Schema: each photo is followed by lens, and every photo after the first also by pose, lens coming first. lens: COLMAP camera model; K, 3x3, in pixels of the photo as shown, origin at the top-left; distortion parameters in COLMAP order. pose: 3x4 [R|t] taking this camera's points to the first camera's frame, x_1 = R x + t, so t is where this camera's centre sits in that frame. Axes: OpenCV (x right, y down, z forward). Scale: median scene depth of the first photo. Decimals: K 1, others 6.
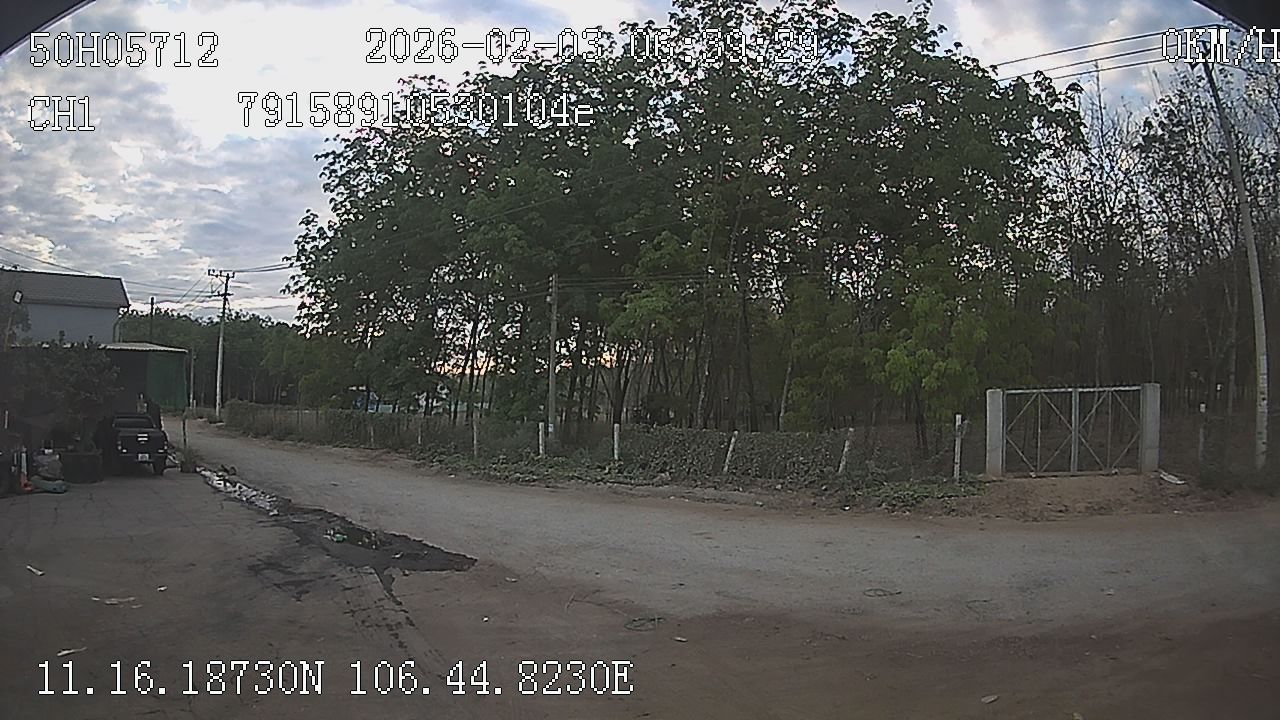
lens RADIAL K [[1032.5, 0, 669.4], [0, 1032.5, 361.6], [0, 0, 1]] dist [-0.332041, 0.007698]
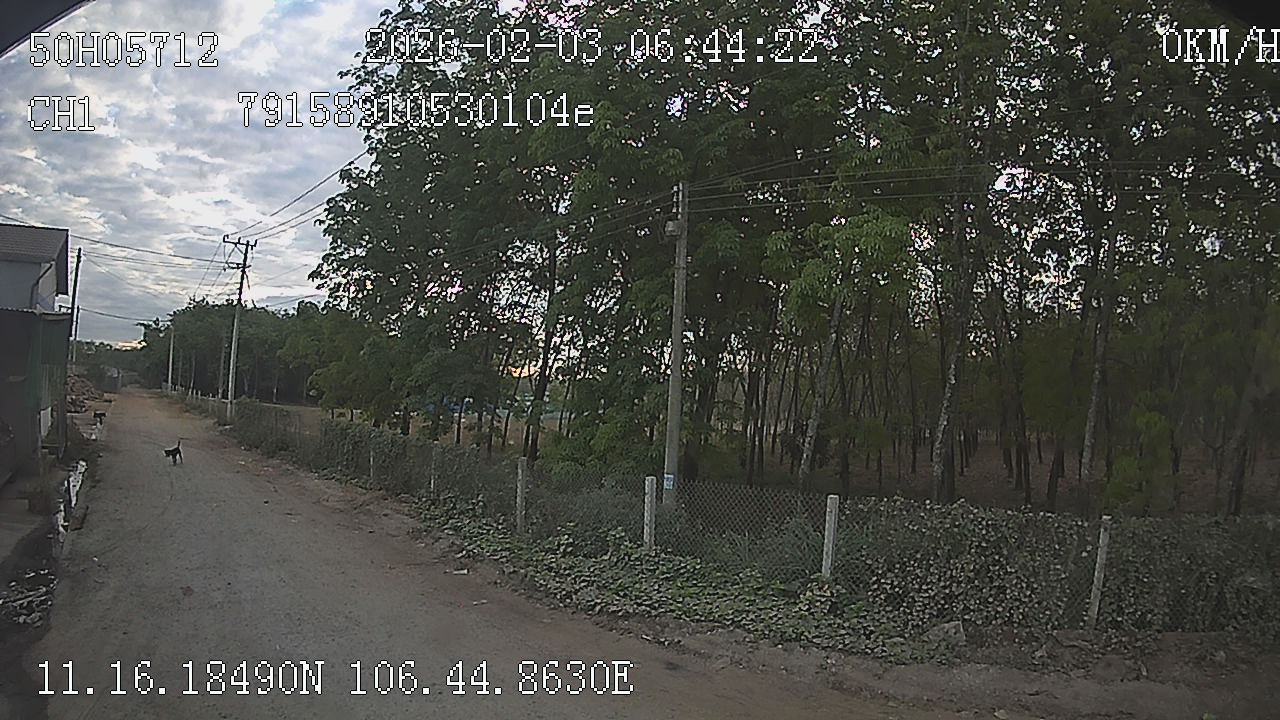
lens RADIAL K [[706.7, 0, 640.0], [0, 706.7, 360.0], [0, 0, 1]] dist [-0.143659, 0.000090]
pose [[0.990909, 0.023581, -0.132454, -0.086408], [-0.026559, 0.999432, -0.020763, 0.013341], [0.131889, 0.024092, 0.990972, 0.669389]]
